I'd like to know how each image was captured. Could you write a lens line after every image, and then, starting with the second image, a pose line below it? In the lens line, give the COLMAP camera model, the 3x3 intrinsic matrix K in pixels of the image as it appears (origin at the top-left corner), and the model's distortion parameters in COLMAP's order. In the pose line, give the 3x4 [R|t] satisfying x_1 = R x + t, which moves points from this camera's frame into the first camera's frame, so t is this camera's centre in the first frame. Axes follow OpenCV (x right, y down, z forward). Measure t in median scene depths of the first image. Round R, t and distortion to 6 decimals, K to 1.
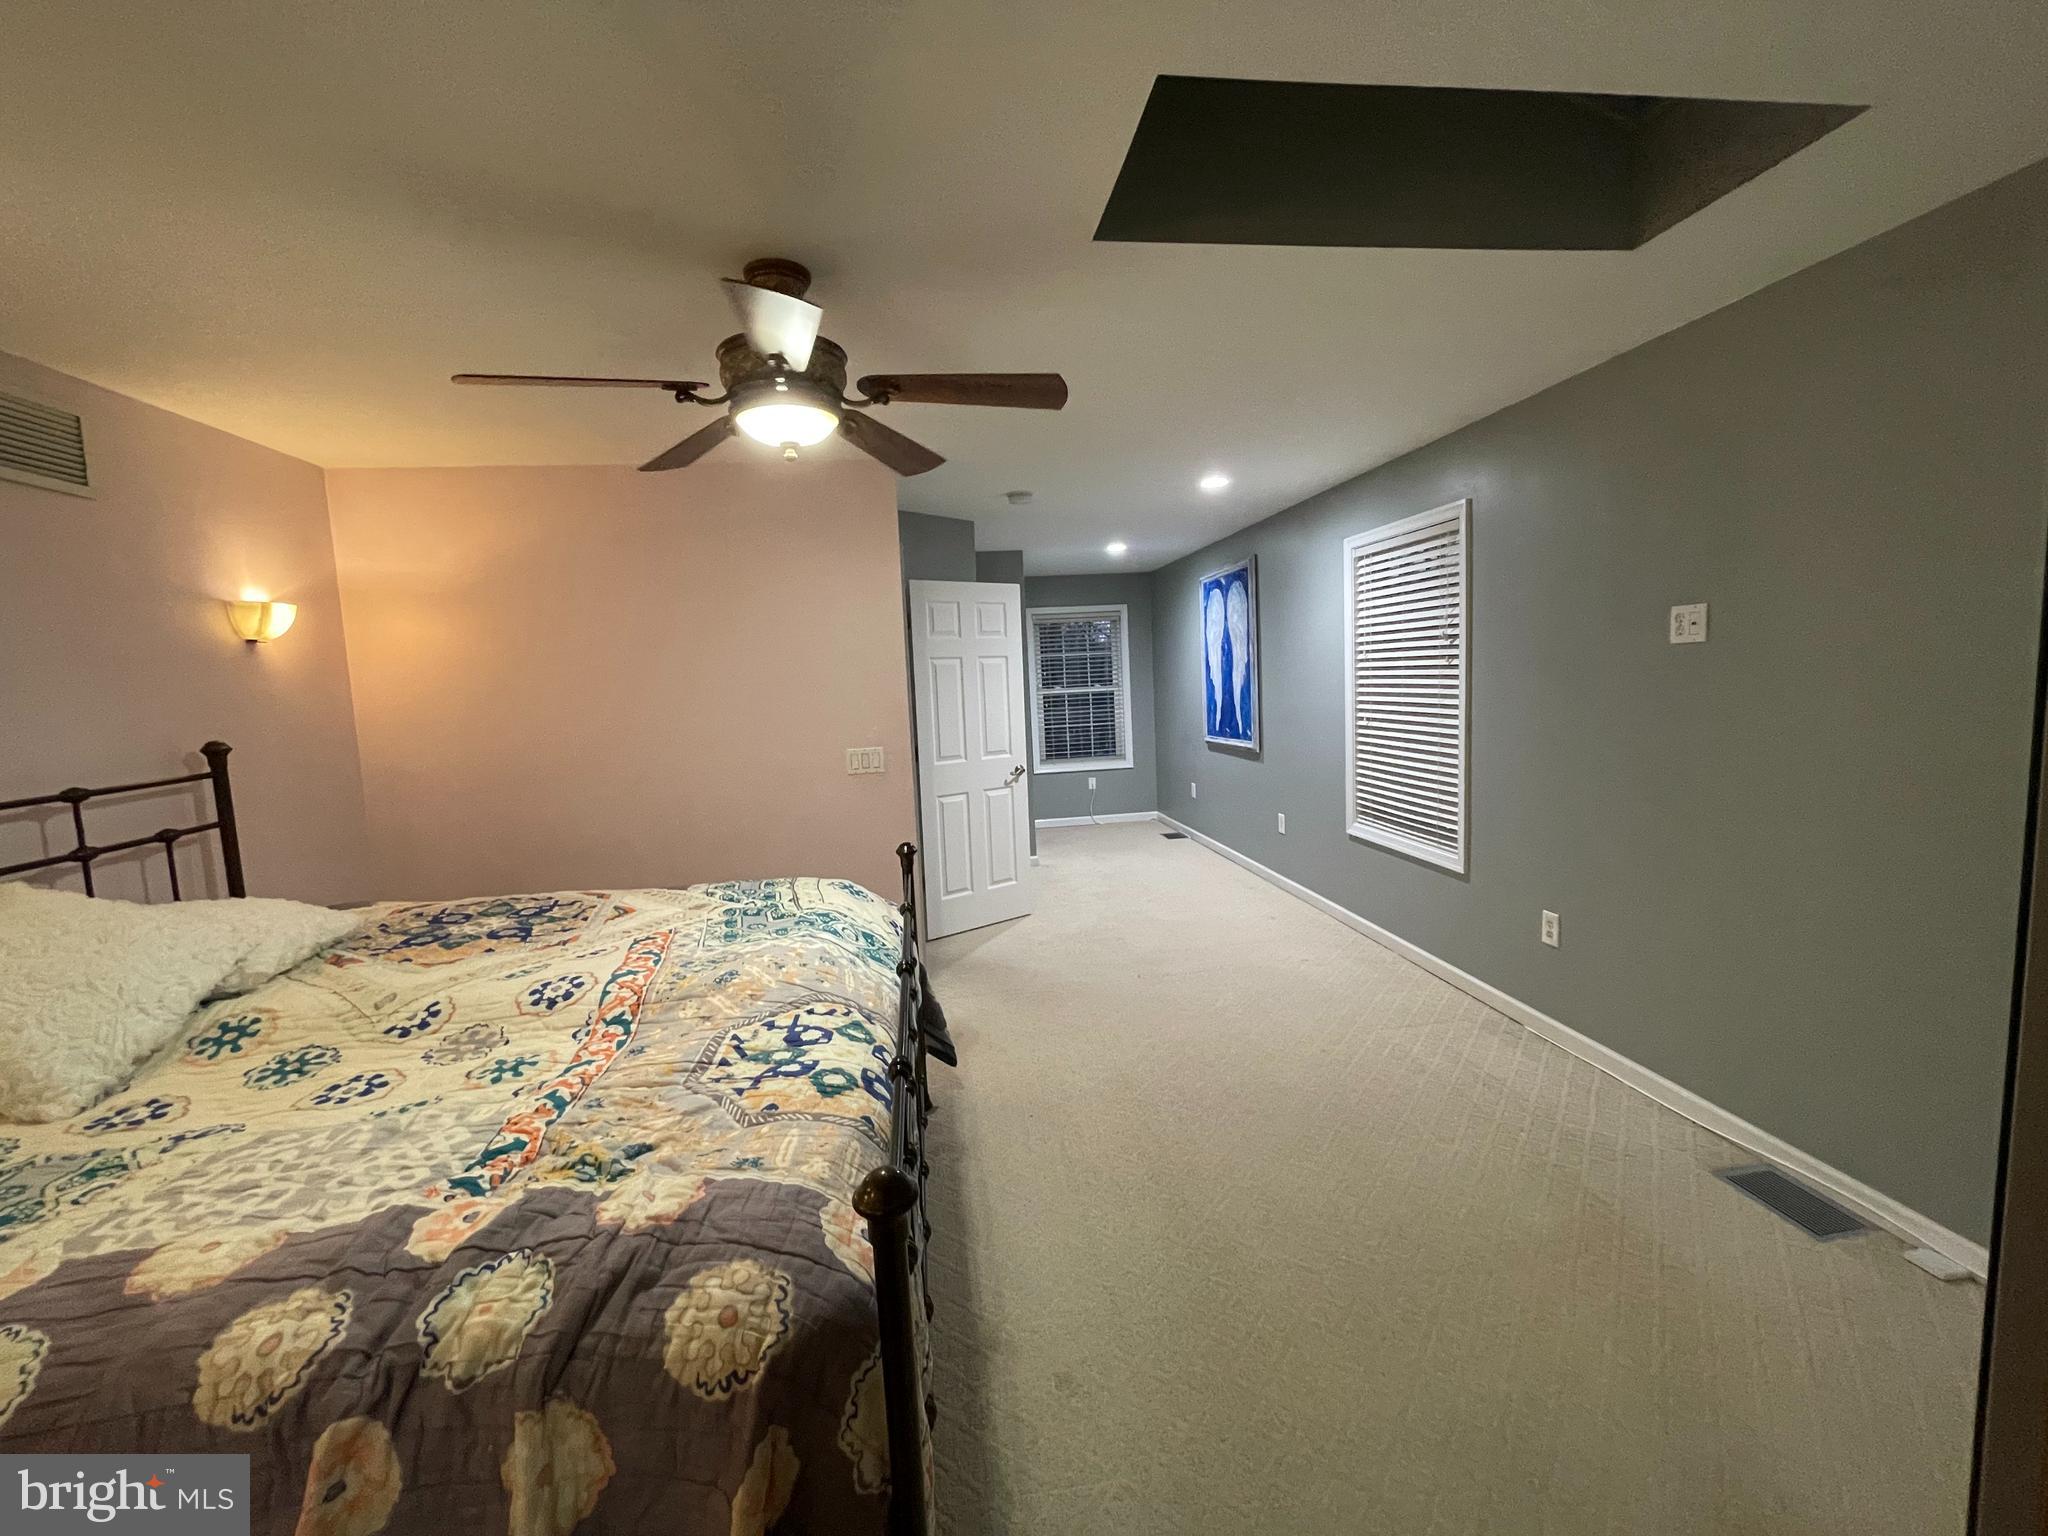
lens RADIAL K [[828.2, 0, 1029.6], [0, 828.2, 759.2], [0, 0, 1]] dist [-0.007140, 0.000710]
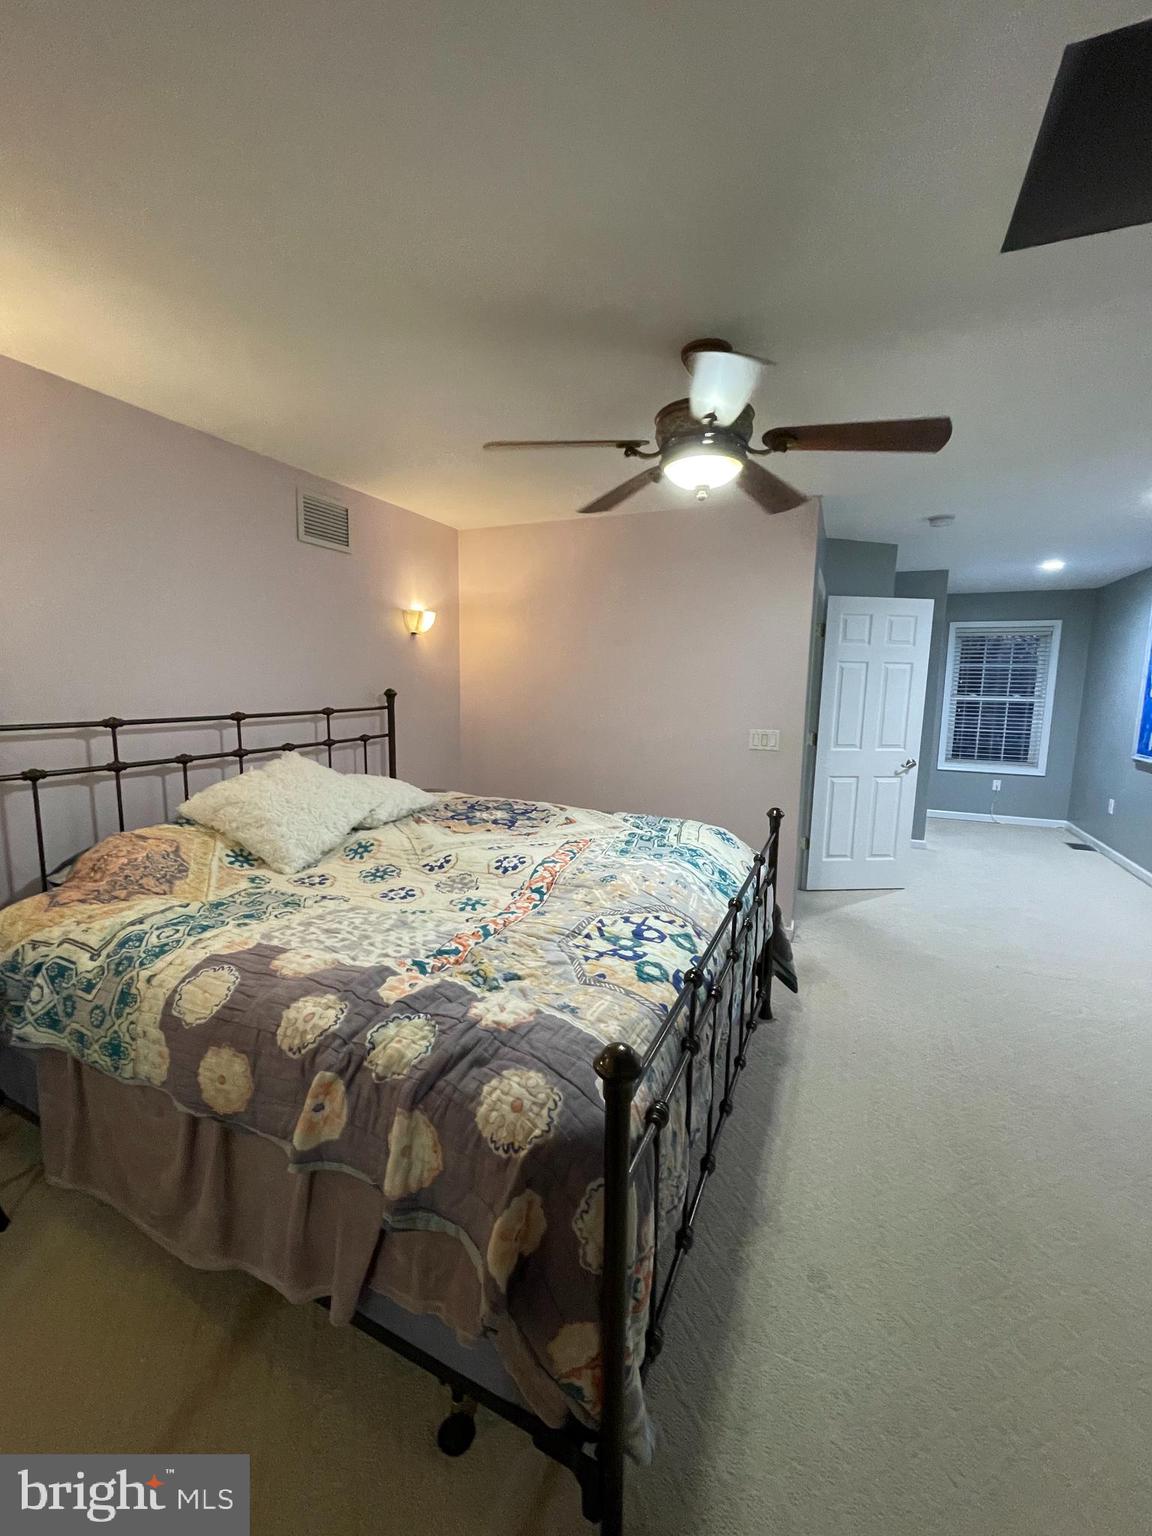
lens RADIAL K [[621.1, 0, 578.5], [0, 621.1, 769.5], [0, 0, 1]] dist [-0.007140, 0.000710]
pose [[0.850690, 0.132450, -0.508708, 0.098488], [-0.105034, 0.991050, 0.082391, -0.002883], [0.515067, -0.016658, 0.856988, 0.067430]]
